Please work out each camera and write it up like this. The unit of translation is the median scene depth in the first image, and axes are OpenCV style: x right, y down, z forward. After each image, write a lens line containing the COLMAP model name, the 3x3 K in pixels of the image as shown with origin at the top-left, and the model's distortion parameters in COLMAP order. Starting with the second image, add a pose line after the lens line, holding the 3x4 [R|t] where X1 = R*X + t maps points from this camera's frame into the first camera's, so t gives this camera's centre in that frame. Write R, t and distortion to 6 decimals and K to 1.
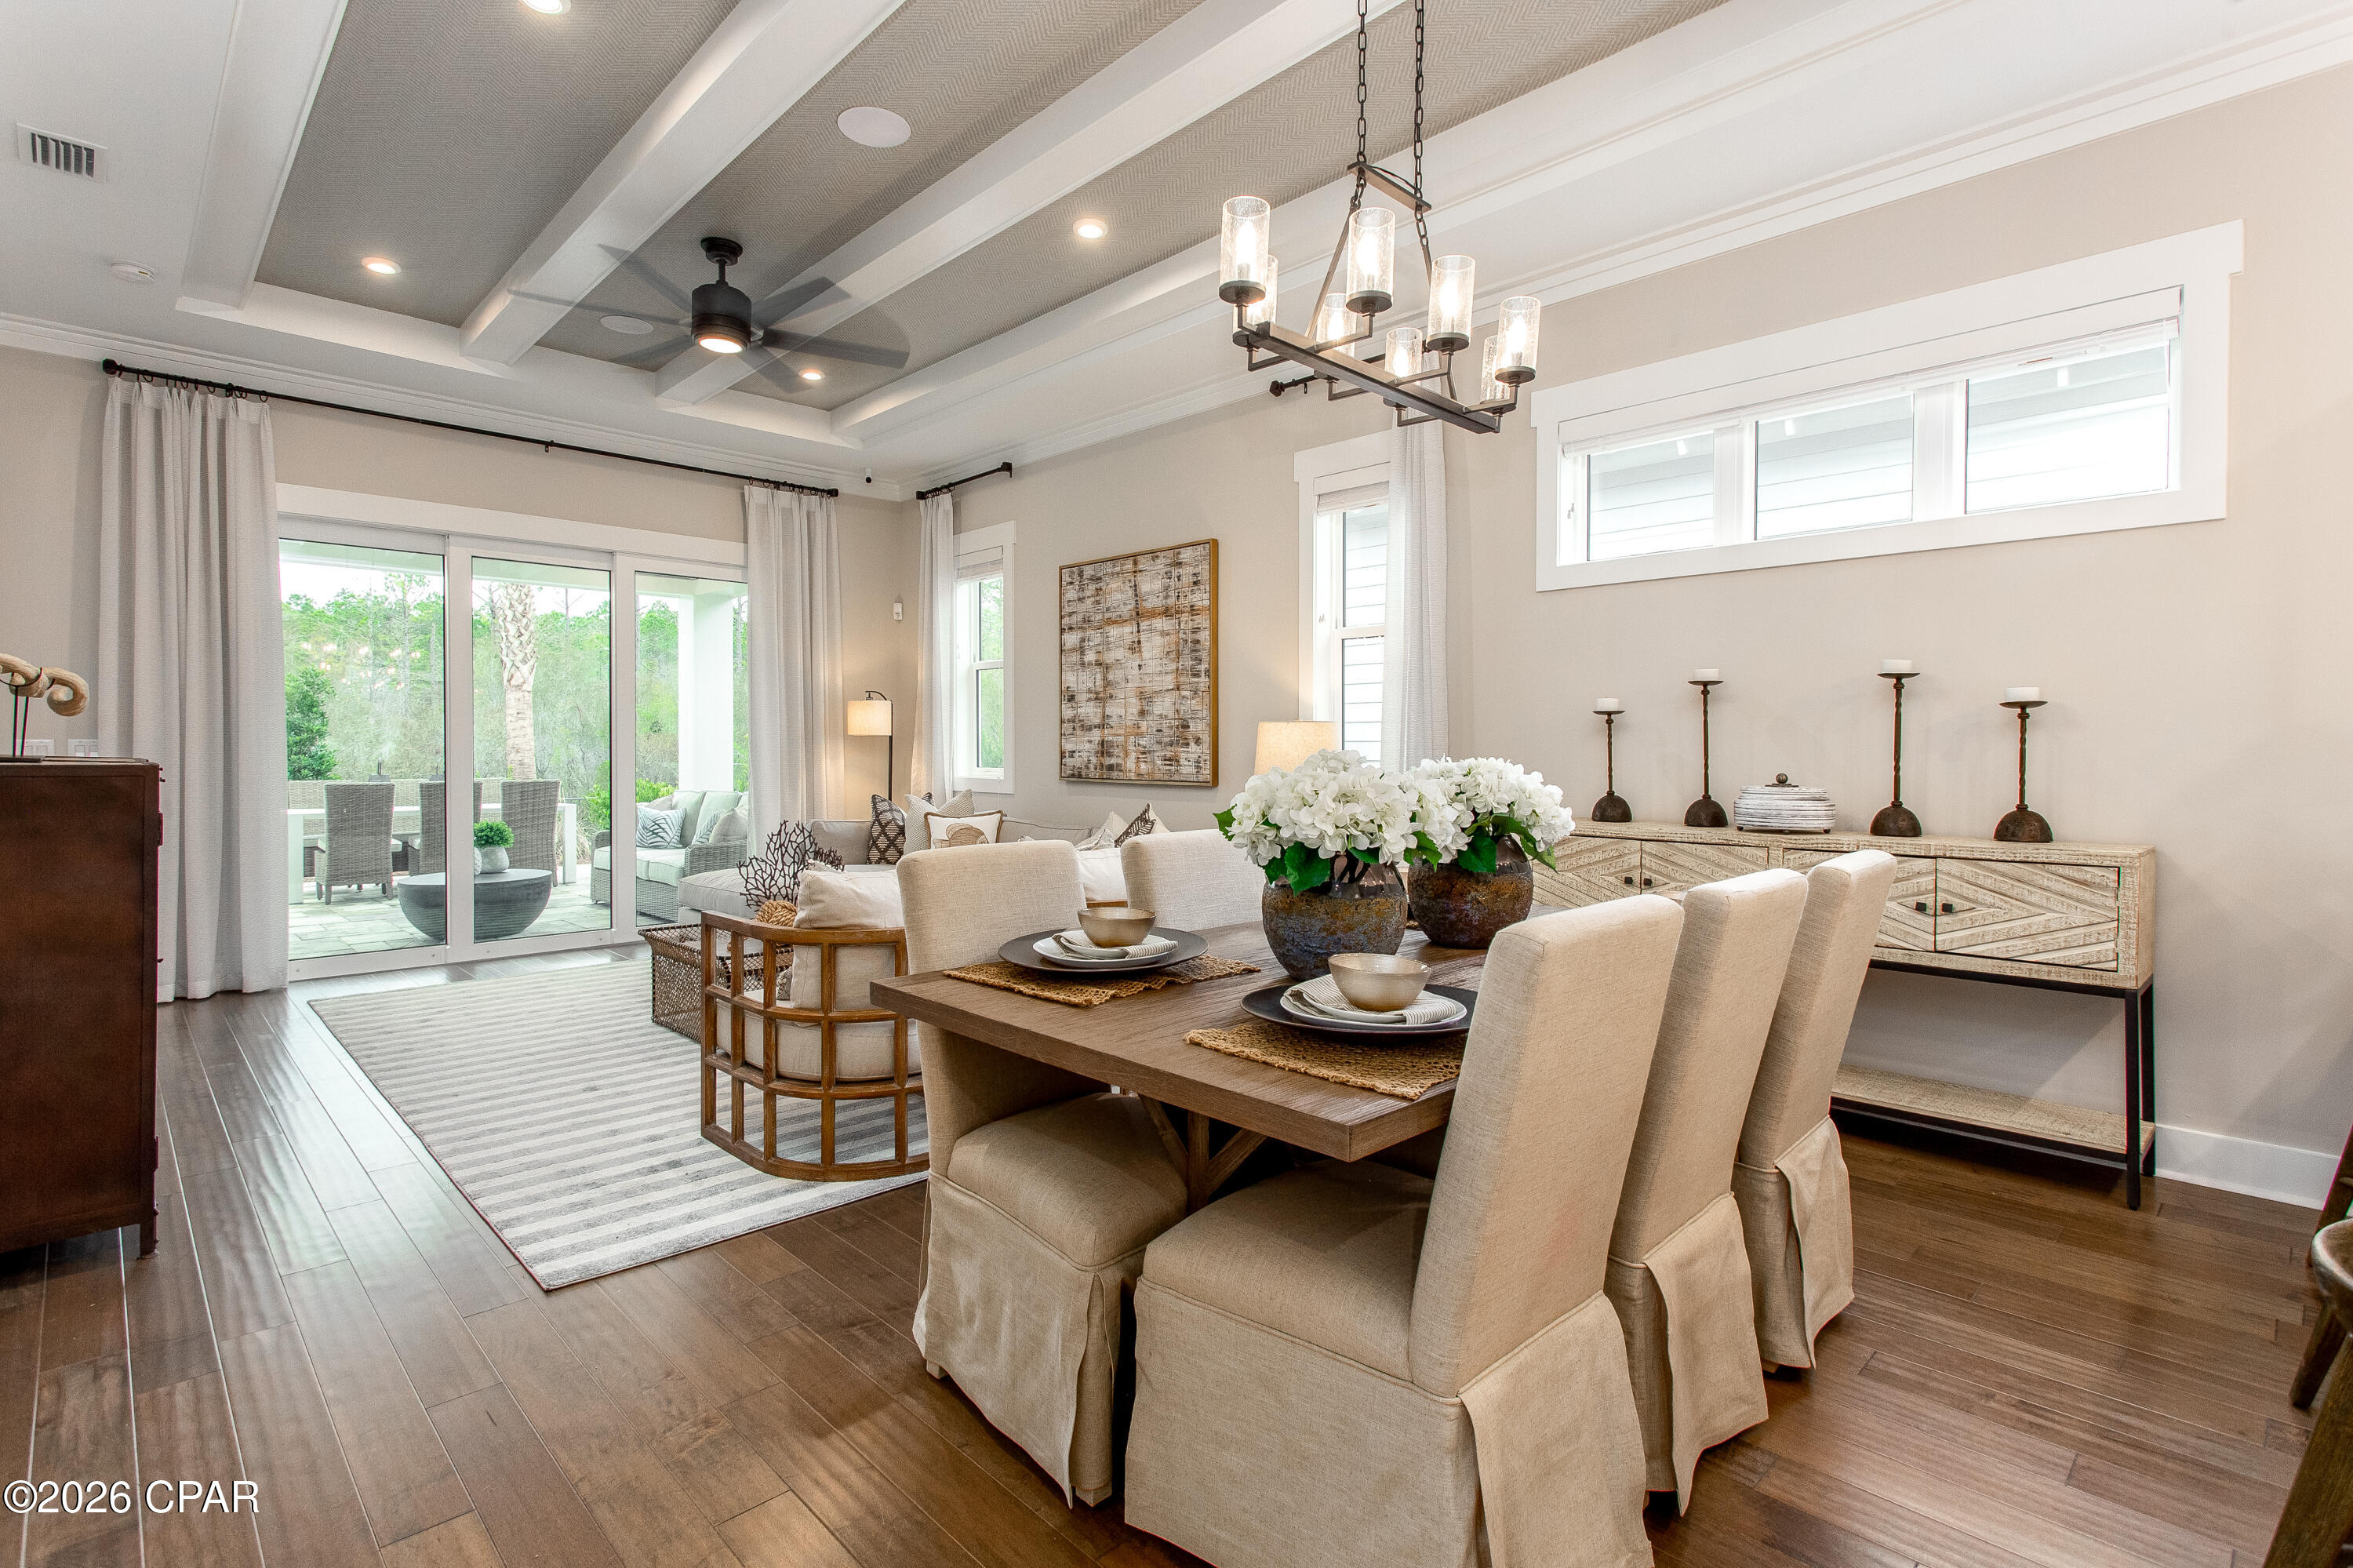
lens RADIAL K [[1108.5, 0, 1173.9], [0, 1108.5, 767.5], [0, 0, 1]] dist [0.002633, 0.000424]
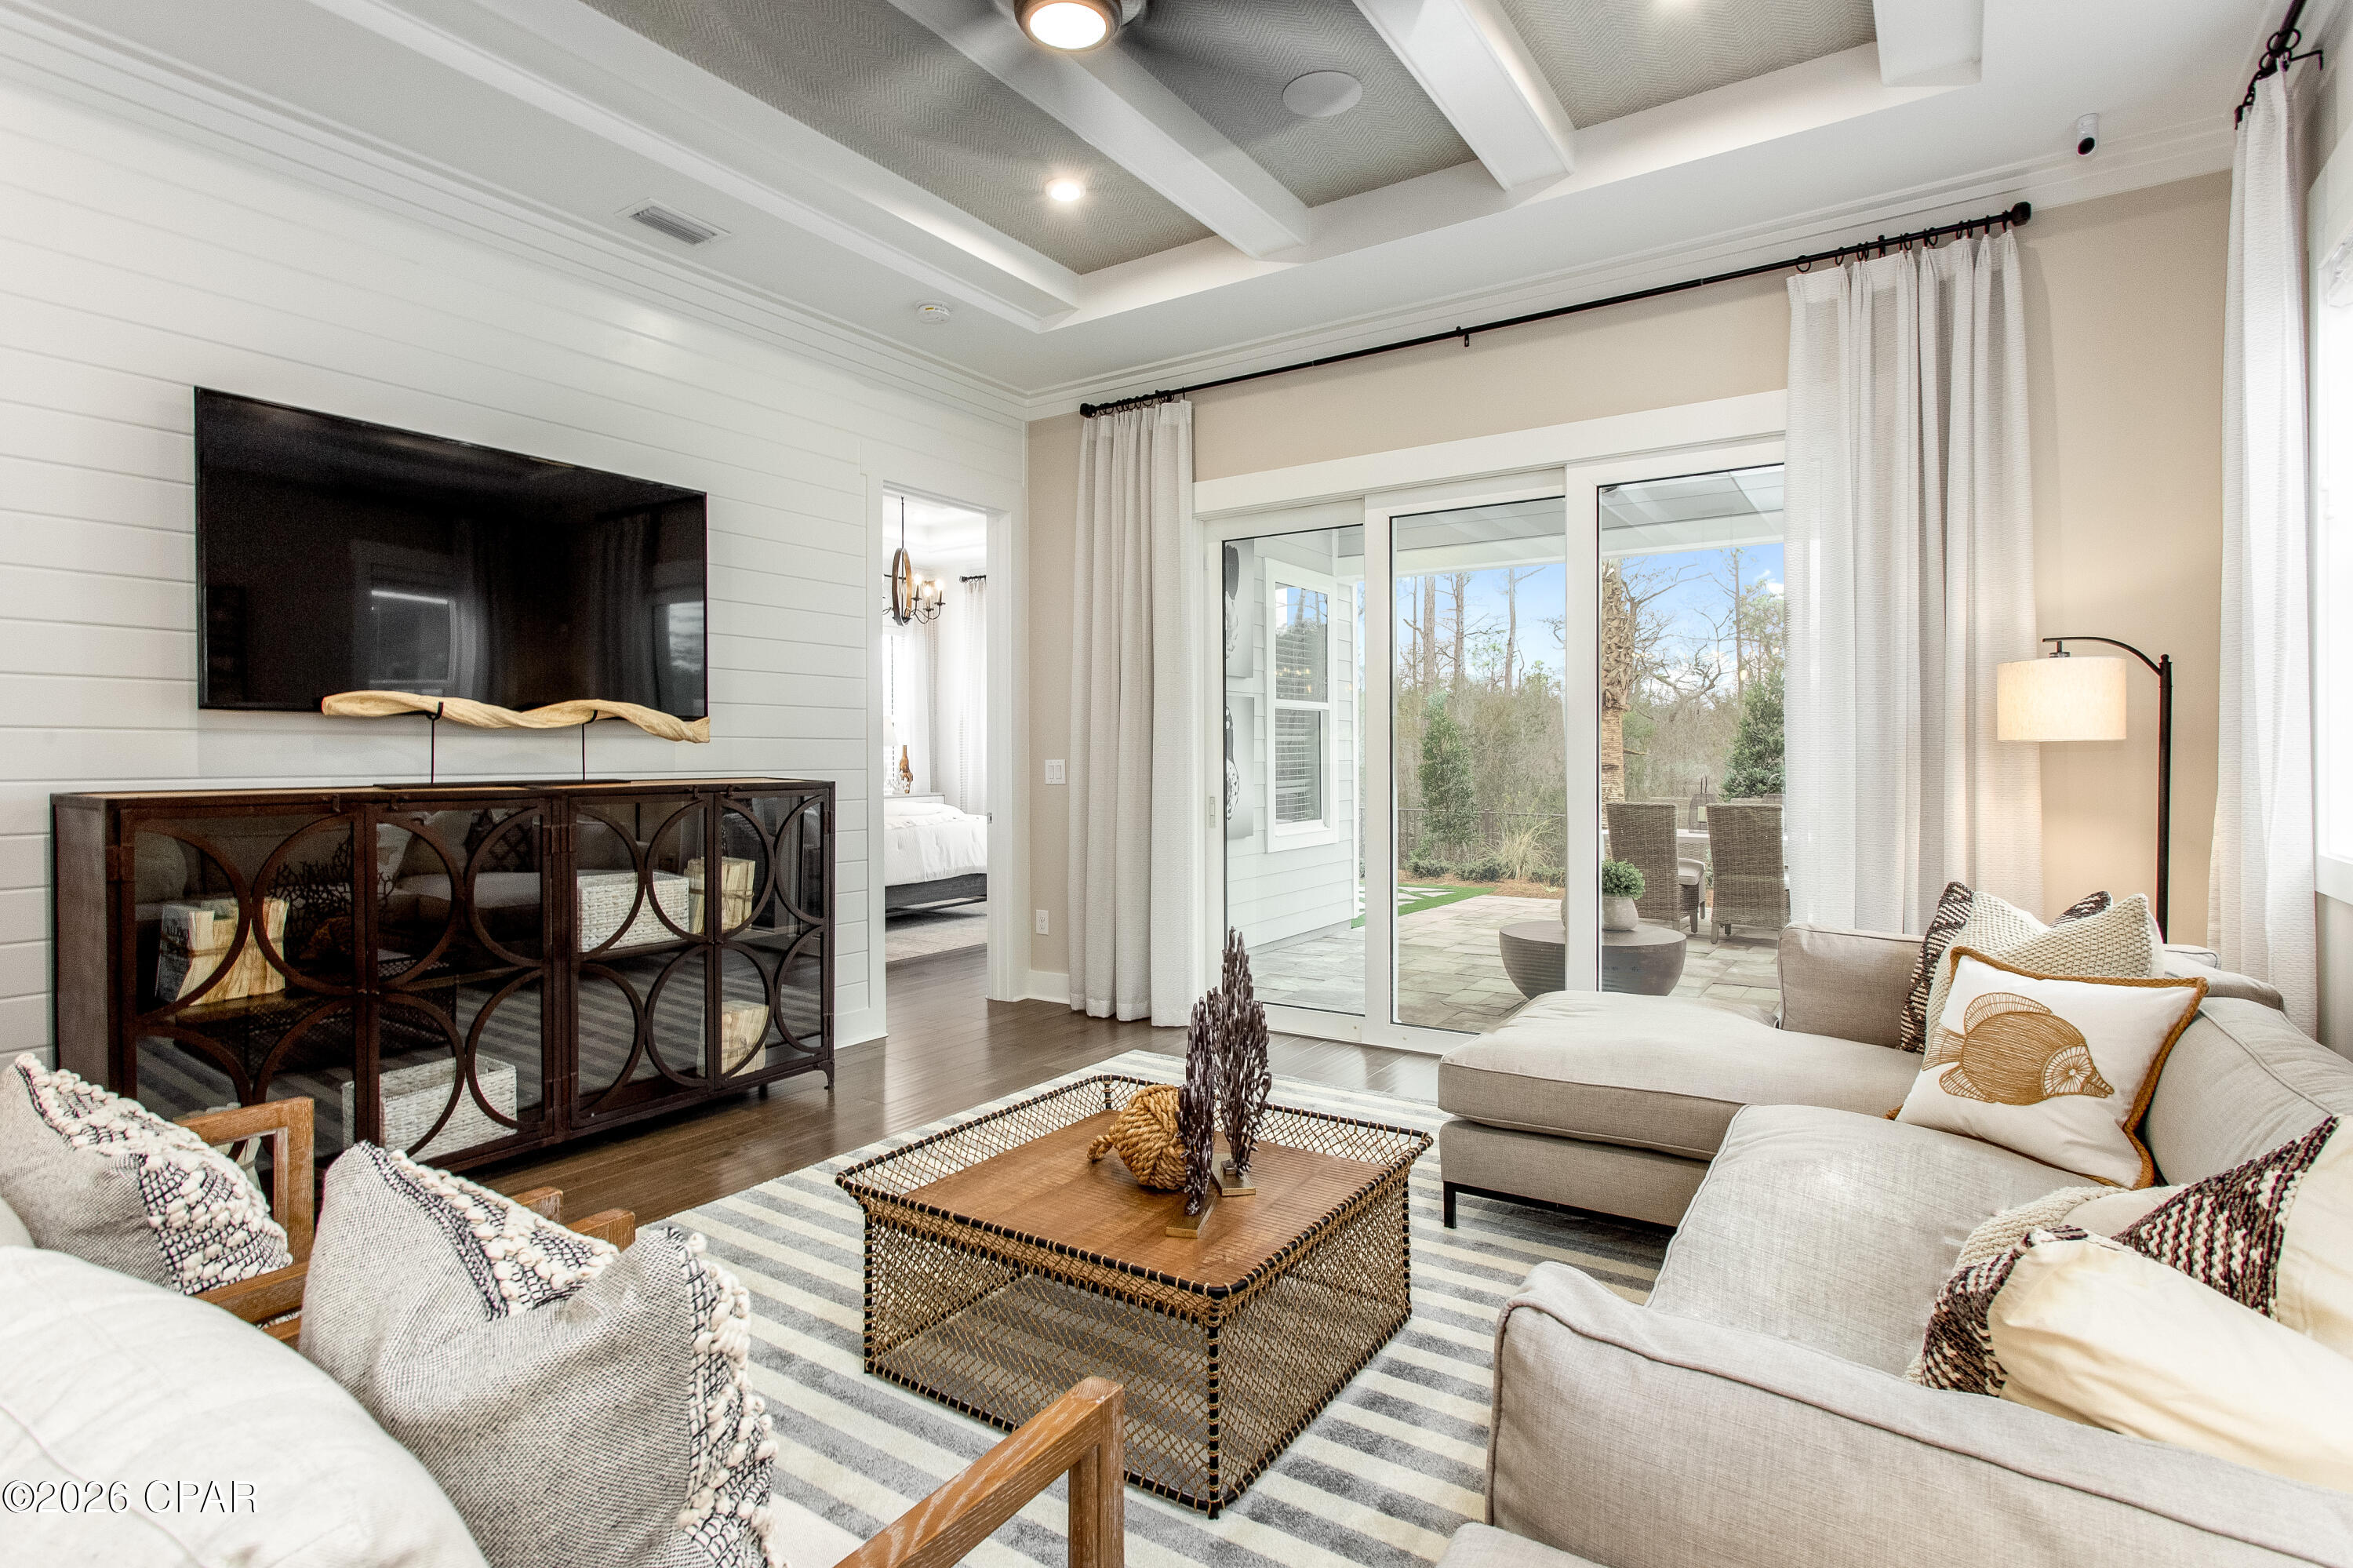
lens RADIAL K [[1134.2, 0, 1179.7], [0, 1134.2, 753.9], [0, 0, 1]] dist [0.003751, 0.000862]
pose [[0.203115, -0.003437, -0.979149, 0.088296], [-0.014637, 0.999871, -0.006546, -0.016461], [0.979045, 0.015662, 0.203039, 0.595269]]
